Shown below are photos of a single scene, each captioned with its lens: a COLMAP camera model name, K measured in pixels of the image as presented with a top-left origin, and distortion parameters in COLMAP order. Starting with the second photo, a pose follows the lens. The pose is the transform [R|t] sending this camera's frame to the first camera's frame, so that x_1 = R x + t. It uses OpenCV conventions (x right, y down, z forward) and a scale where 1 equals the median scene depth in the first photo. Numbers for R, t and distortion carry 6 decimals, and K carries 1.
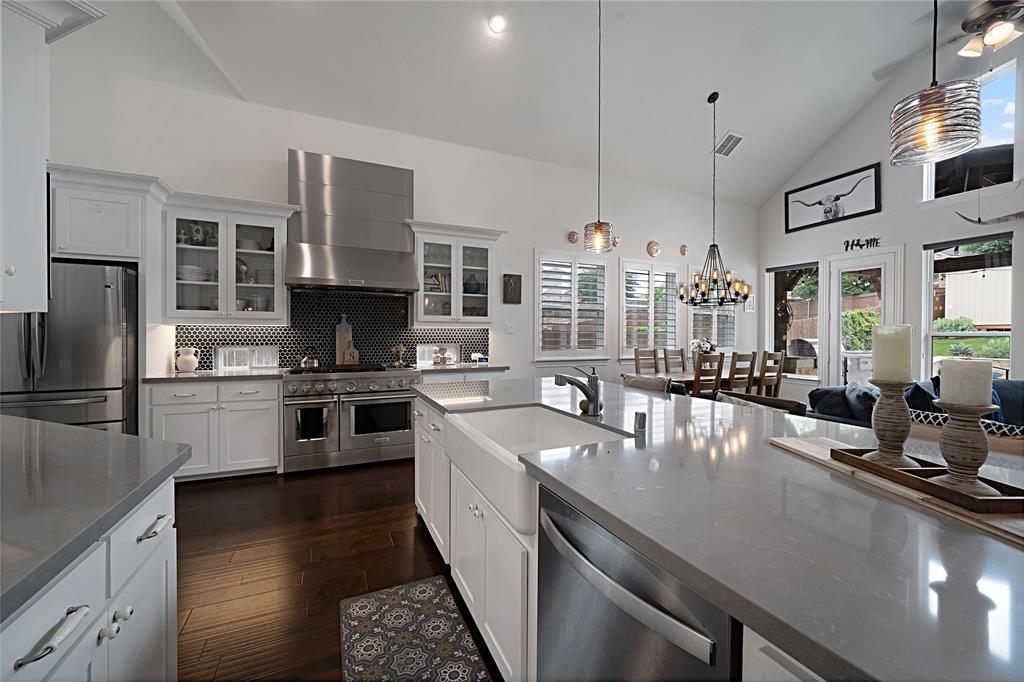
lens RADIAL K [[394.6, 0, 512.8], [0, 394.6, 338.7], [0, 0, 1]] dist [-0.017449, -0.000059]
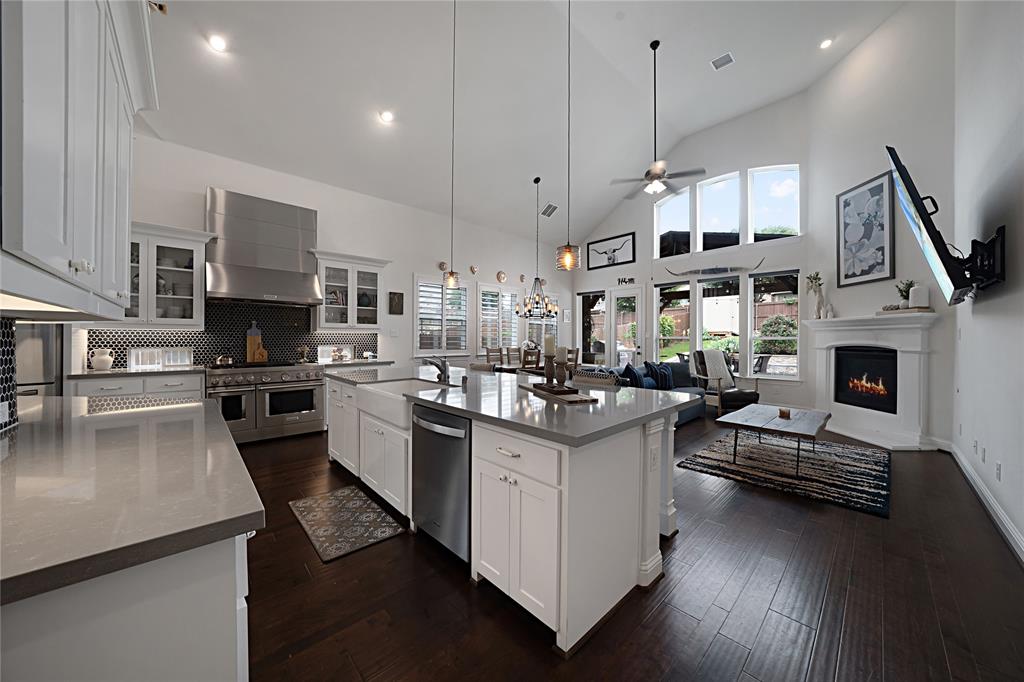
lens RADIAL K [[348.2, 0, 511.0], [0, 348.2, 339.3], [0, 0, 1]] dist [-0.018661, 0.000020]
pose [[0.948349, -0.000445, 0.317229, -0.008150], [0.002179, 0.999985, -0.005113, 0.002324], [-0.317222, 0.005541, 0.948335, -0.297239]]
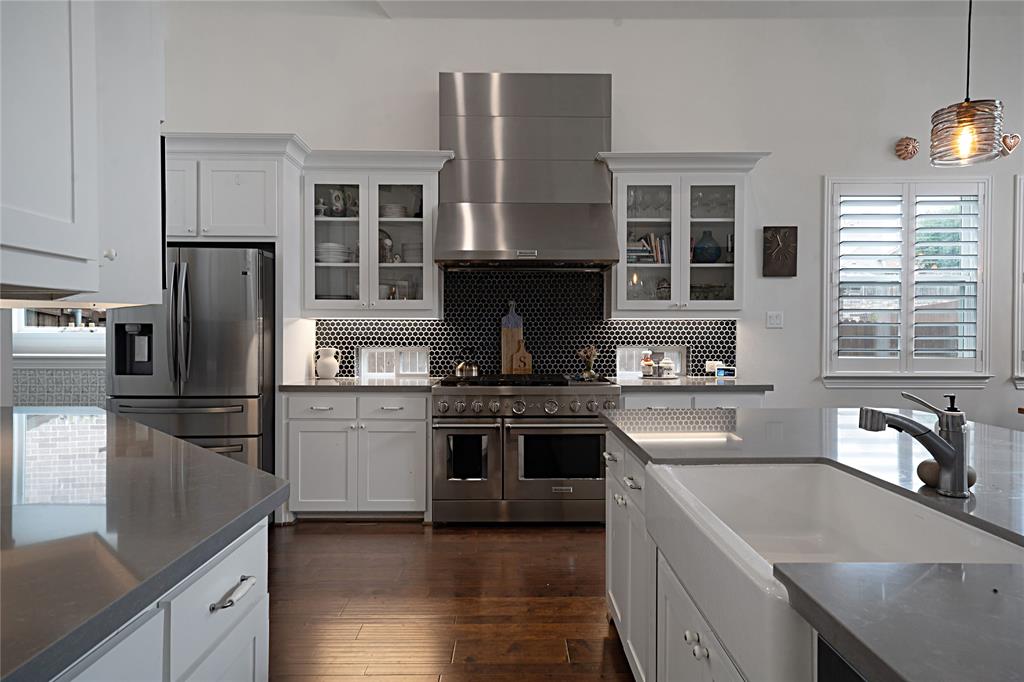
lens RADIAL K [[599.2, 0, 516.2], [0, 599.2, 338.4], [0, 0, 1]] dist [0.016938, 0.000726]
pose [[0.912727, 0.002960, -0.408558, 0.008124], [-0.001846, 0.999993, 0.003121, -0.000364], [0.408565, -0.002095, 0.912727, 0.043833]]
